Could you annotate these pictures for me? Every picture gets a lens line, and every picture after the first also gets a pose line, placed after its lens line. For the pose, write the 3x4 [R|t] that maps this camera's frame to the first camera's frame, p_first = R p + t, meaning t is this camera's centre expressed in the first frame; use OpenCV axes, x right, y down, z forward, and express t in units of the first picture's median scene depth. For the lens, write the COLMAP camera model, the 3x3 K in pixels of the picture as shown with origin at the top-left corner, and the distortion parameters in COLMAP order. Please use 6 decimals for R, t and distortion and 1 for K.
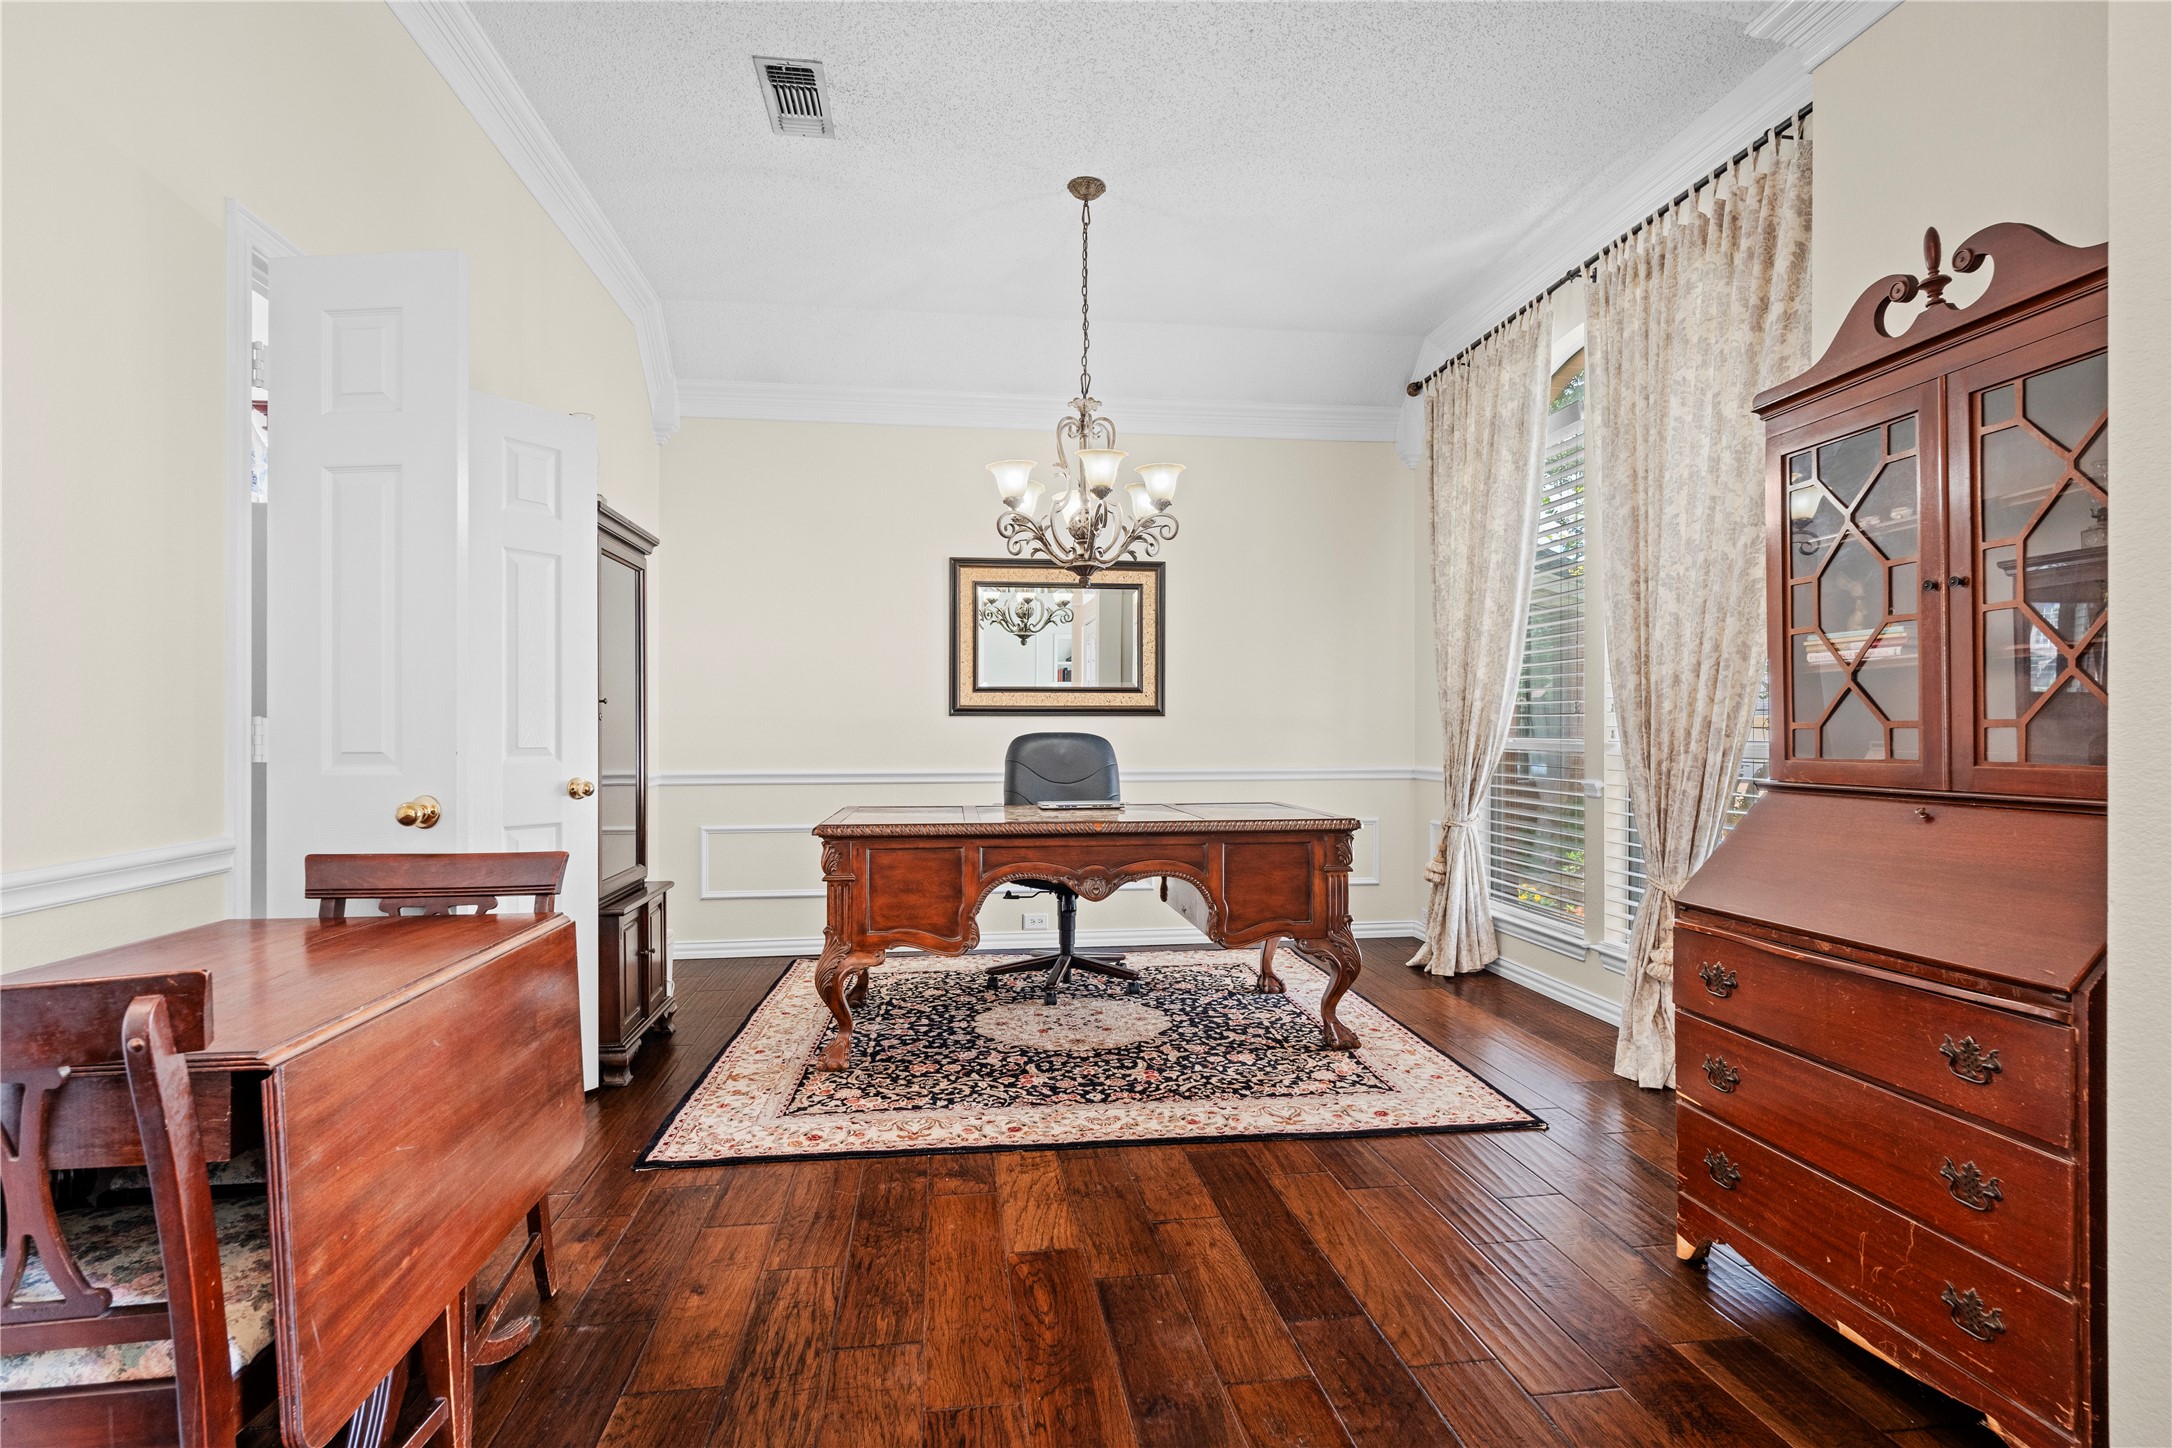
lens RADIAL K [[1077.2, 0, 1086.0], [0, 1077.2, 724.0], [0, 0, 1]] dist [-0.000458, 0.000021]
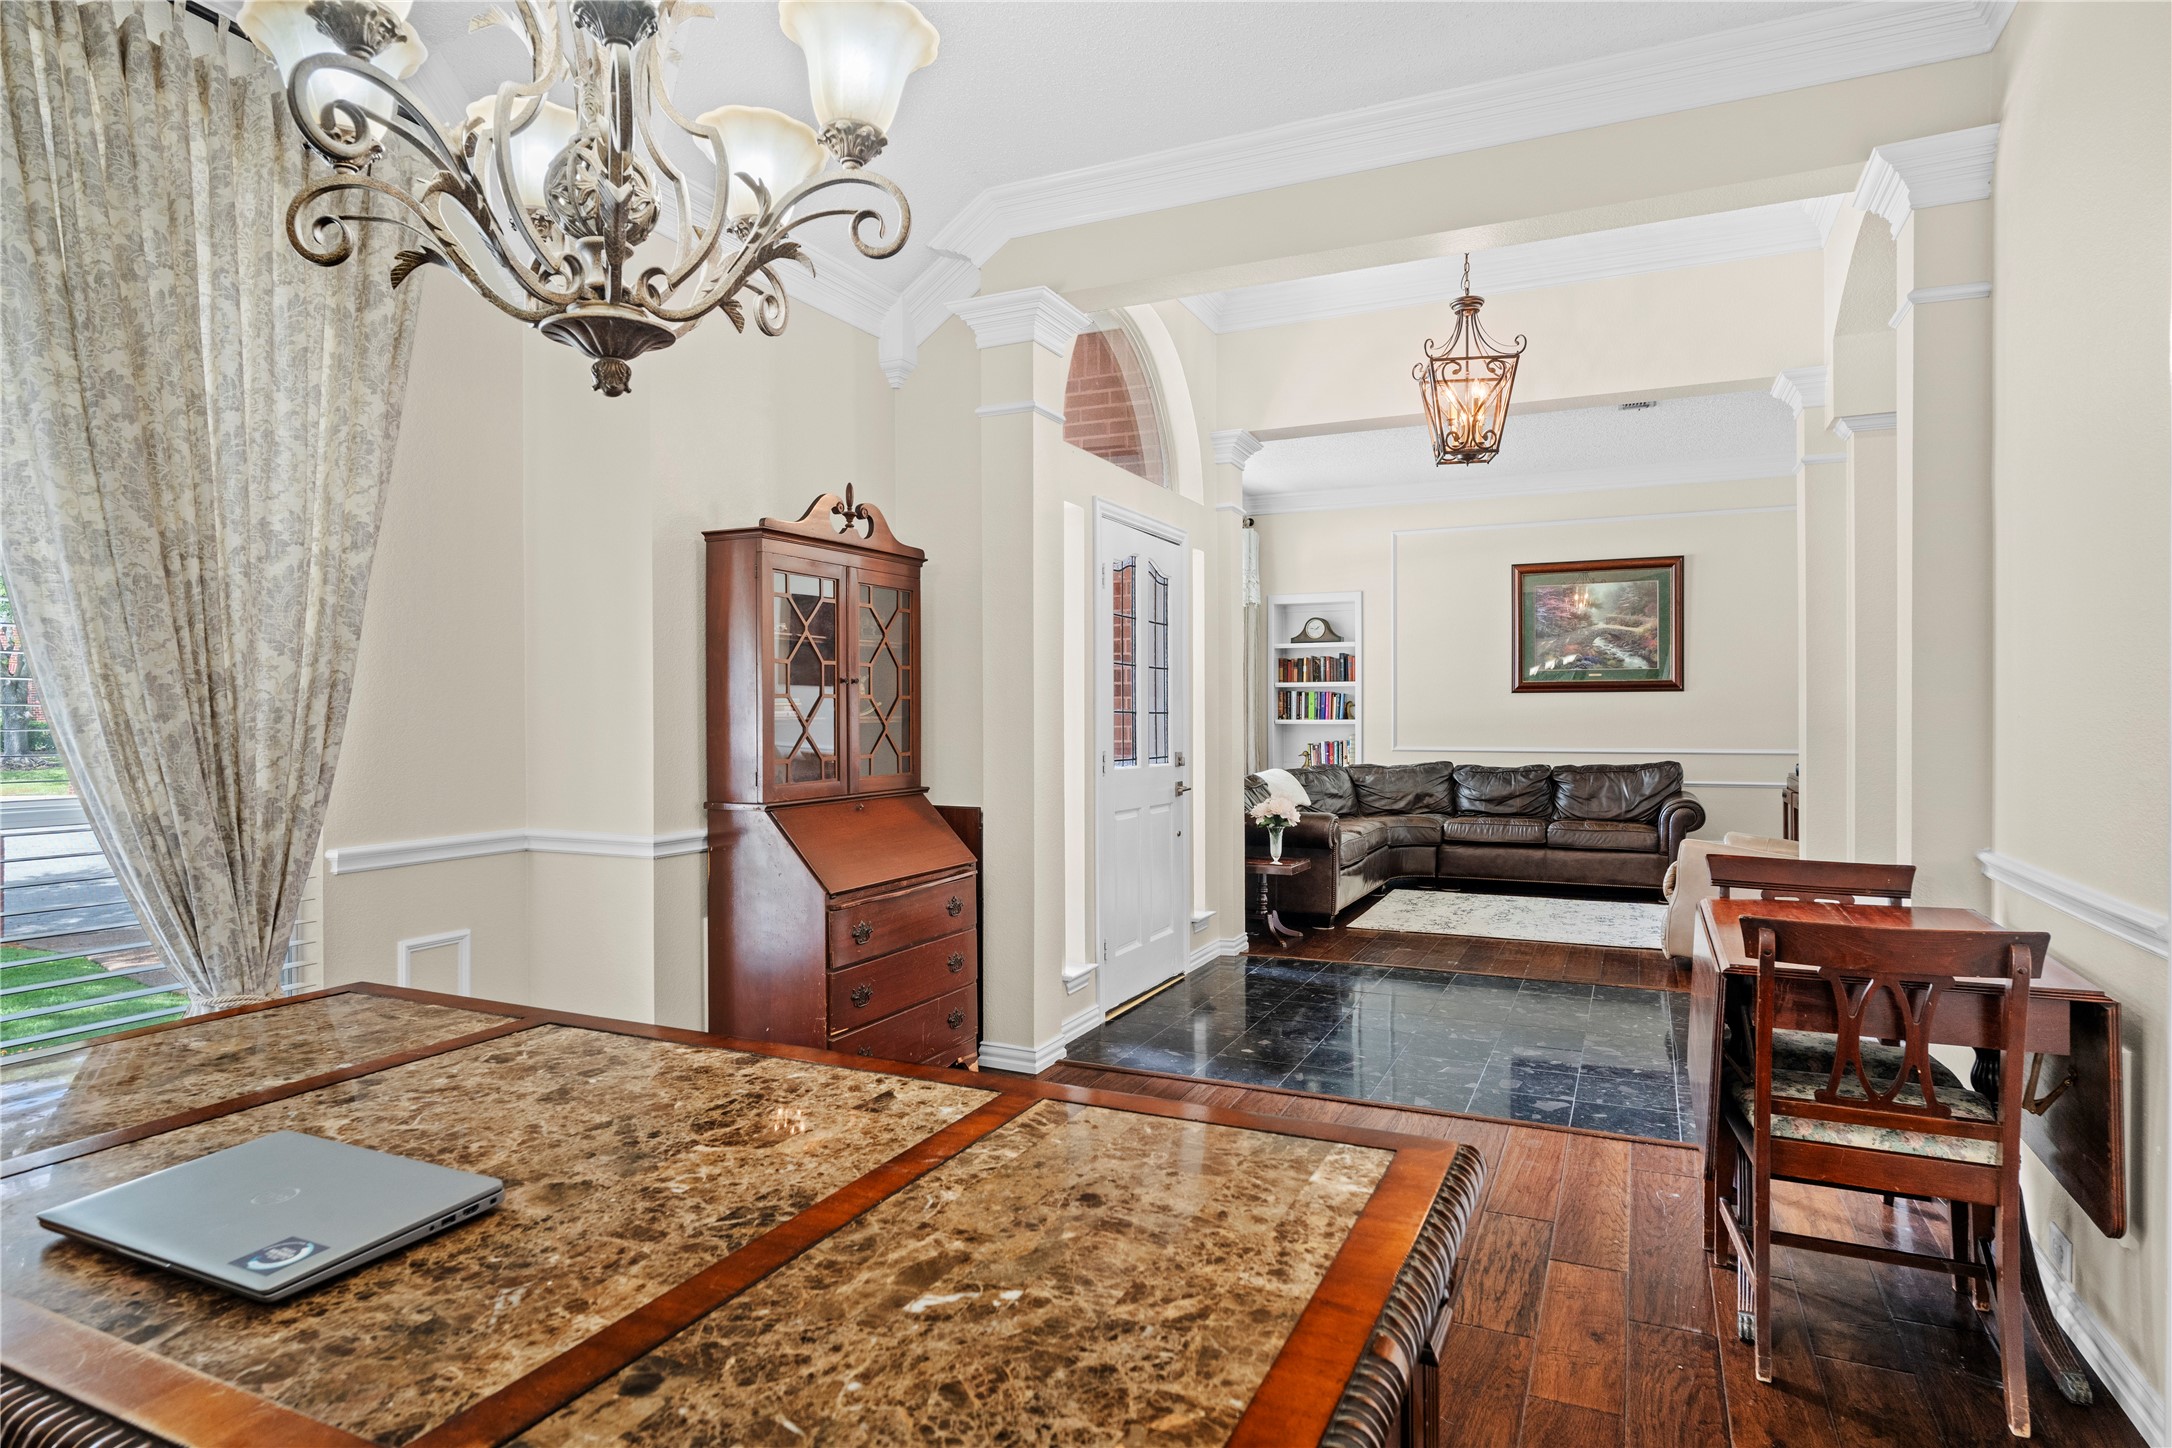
lens RADIAL K [[1184.9, 0, 1086.0], [0, 1184.9, 724.0], [0, 0, 1]] dist [0.000900, 0.000043]
pose [[-0.838646, -0.003135, 0.544668, -0.606085], [-0.001704, 0.999994, 0.003132, -0.058862], [-0.544675, 0.001699, -0.838646, 2.327517]]
